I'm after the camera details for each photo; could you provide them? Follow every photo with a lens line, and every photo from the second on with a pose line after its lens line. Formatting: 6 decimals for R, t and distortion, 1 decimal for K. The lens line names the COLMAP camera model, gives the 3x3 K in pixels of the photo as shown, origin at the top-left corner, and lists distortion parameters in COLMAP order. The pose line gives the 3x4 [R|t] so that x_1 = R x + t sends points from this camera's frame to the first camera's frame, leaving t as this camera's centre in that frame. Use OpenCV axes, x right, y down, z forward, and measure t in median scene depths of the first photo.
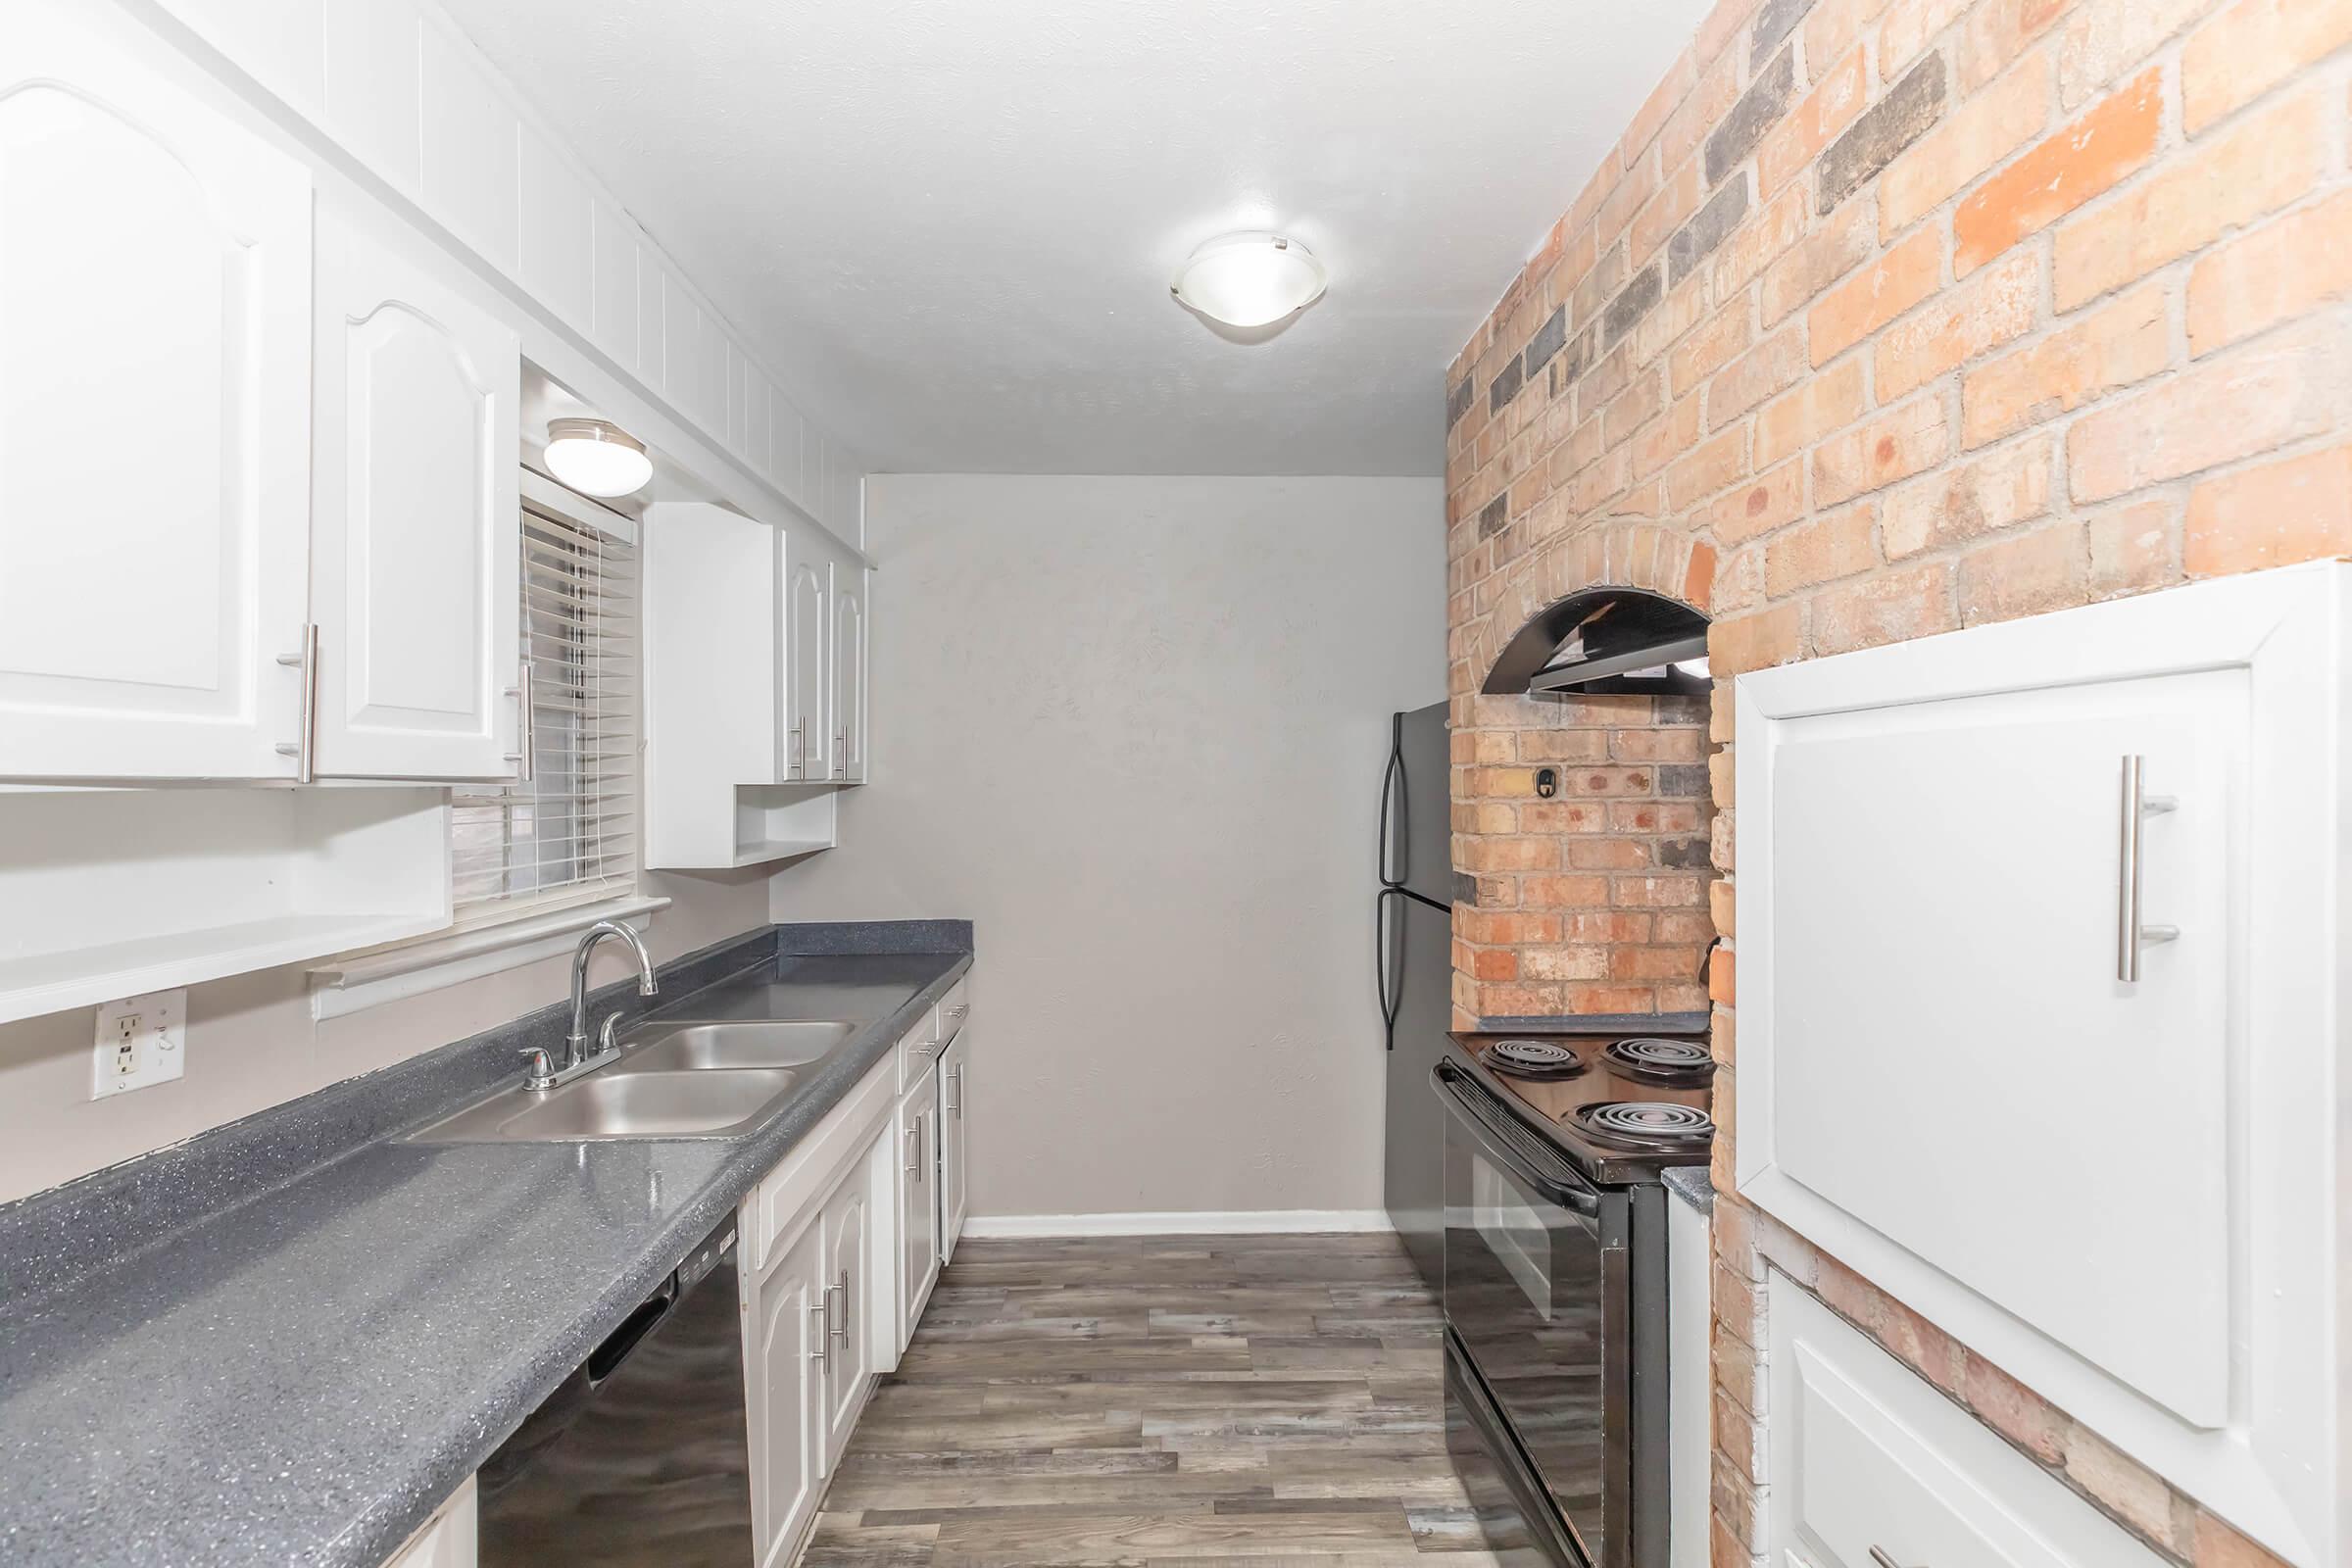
lens RADIAL K [[1064.0, 0, 1173.0], [0, 1064.0, 785.0], [0, 0, 1]] dist [0.004317, -0.000489]
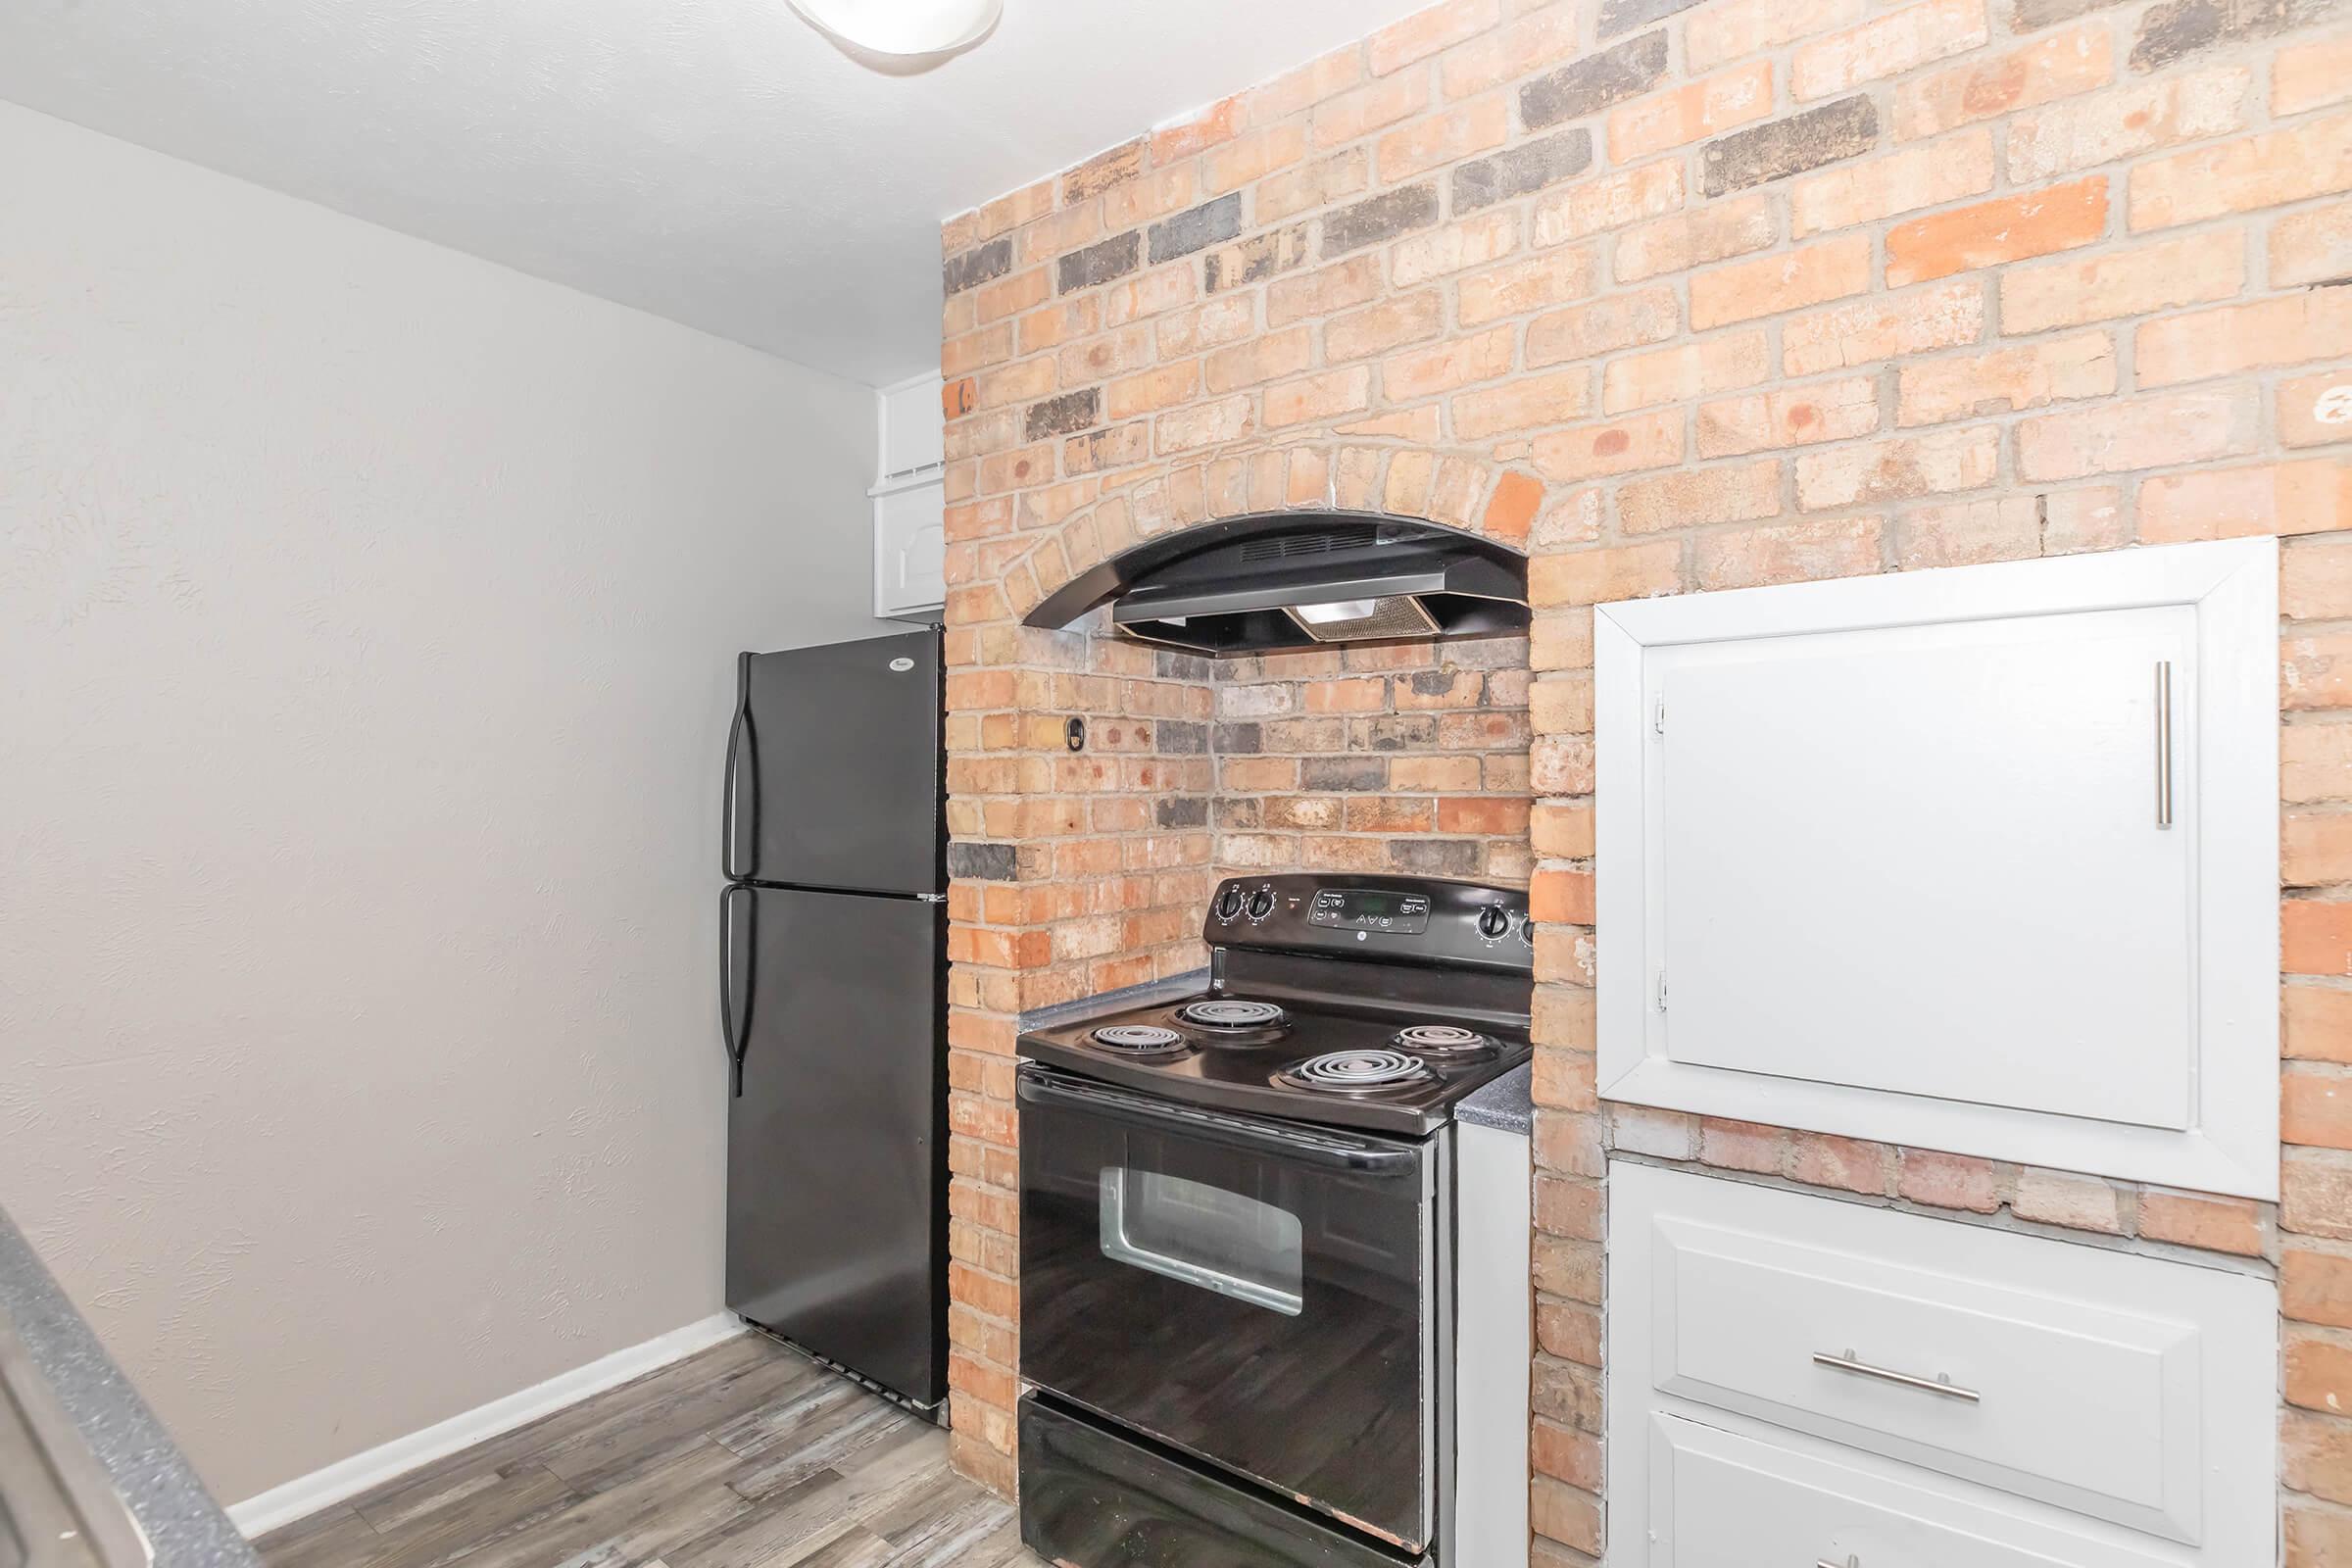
lens RADIAL K [[1157.3, 0, 1222.5], [0, 1157.3, 785.1], [0, 0, 1]] dist [-0.001595, 0.000291]
pose [[0.622645, -0.002450, 0.782501, -0.324541], [0.002939, 0.999995, 0.000792, 0.040012], [-0.782499, 0.001807, 0.622649, 0.316678]]
